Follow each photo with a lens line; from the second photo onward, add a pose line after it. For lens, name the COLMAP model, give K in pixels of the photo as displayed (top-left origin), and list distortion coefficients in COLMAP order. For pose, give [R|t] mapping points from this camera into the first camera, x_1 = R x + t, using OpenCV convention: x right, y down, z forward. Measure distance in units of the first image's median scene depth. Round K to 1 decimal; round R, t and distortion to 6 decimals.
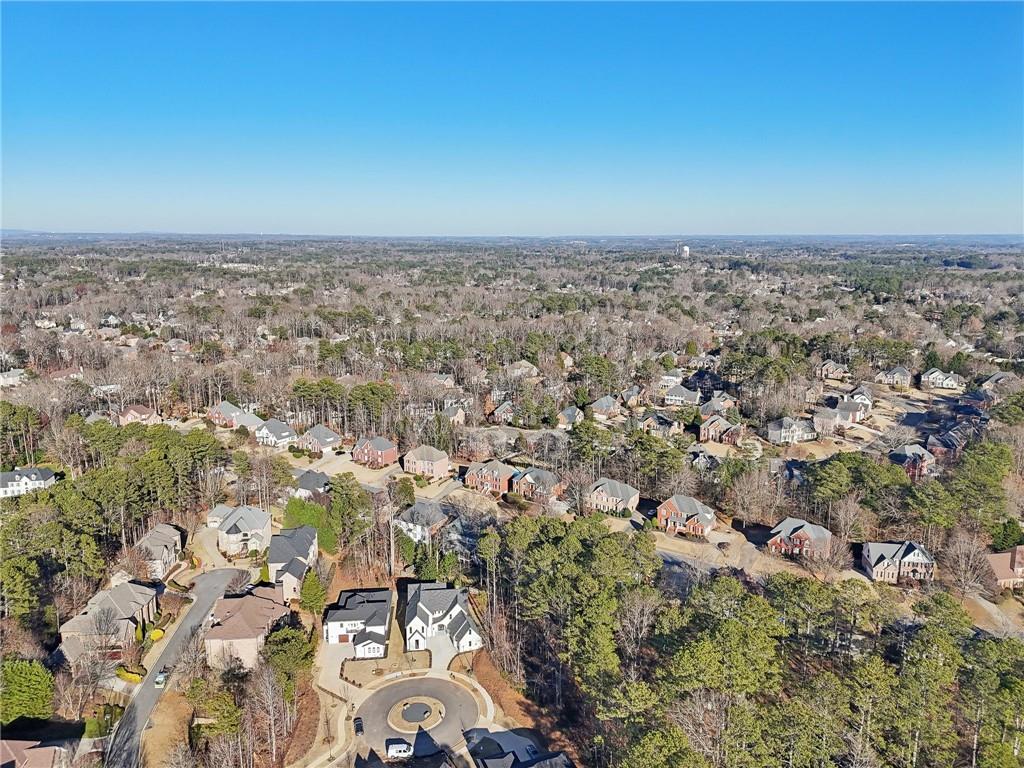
lens RADIAL K [[739.1, 0, 512.0], [0, 739.1, 384.0], [0, 0, 1]] dist [0.076136, -0.072480]
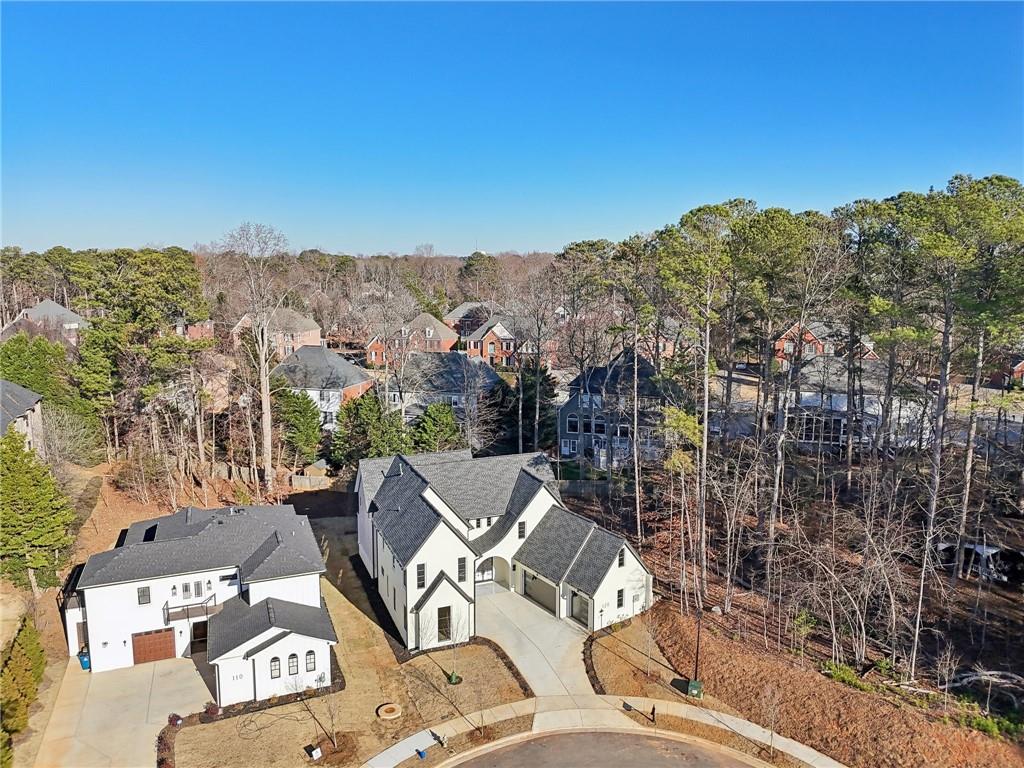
lens RADIAL K [[743.9, 0, 512.0], [0, 743.9, 384.0], [0, 0, 1]] dist [0.077529, -0.073843]
pose [[0.958993, -0.043354, 0.280095, -0.174277], [0.053572, 0.998145, -0.028922, 0.262021], [-0.278322, 0.042741, 0.959536, 0.701158]]
